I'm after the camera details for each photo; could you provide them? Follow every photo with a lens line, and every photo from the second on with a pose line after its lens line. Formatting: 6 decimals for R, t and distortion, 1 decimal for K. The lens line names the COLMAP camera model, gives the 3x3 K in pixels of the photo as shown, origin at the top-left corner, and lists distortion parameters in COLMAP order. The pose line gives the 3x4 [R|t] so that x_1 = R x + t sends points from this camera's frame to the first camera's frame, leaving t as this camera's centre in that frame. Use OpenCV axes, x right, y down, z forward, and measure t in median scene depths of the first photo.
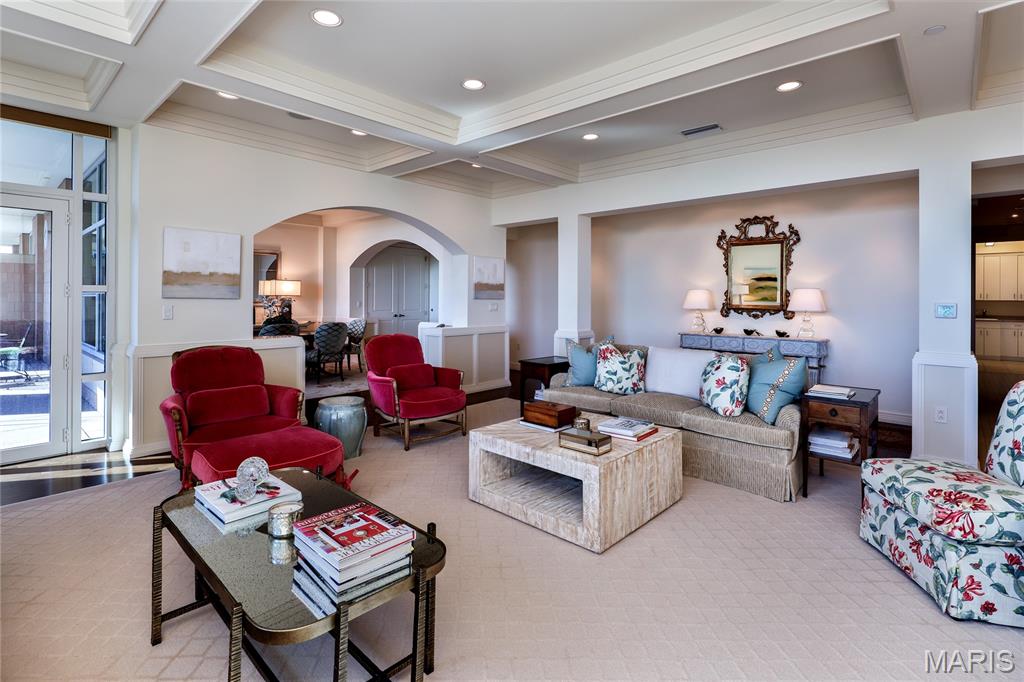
lens RADIAL K [[491.0, 0, 508.6], [0, 491.0, 297.0], [0, 0, 1]] dist [0.002403, 0.000160]
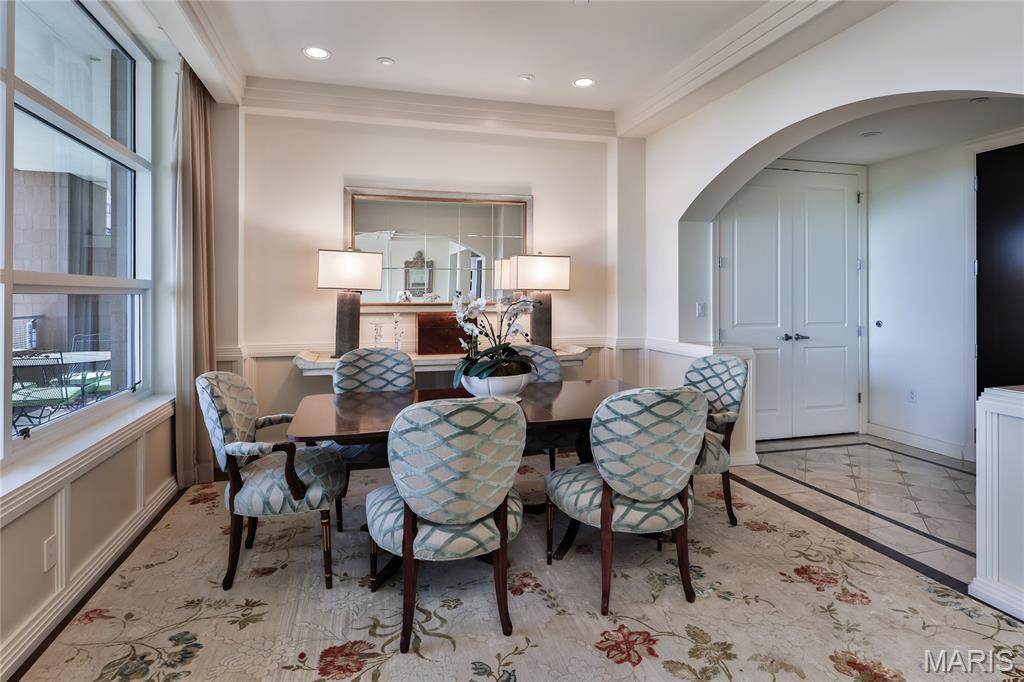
lens RADIAL K [[535.9, 0, 514.2], [0, 535.9, 294.3], [0, 0, 1]] dist [0.001359, 0.000145]
pose [[0.852972, -0.005664, -0.521926, -0.214564], [0.006383, 0.999980, -0.000421, 0.001137], [0.521918, -0.002972, 0.852991, 0.563395]]
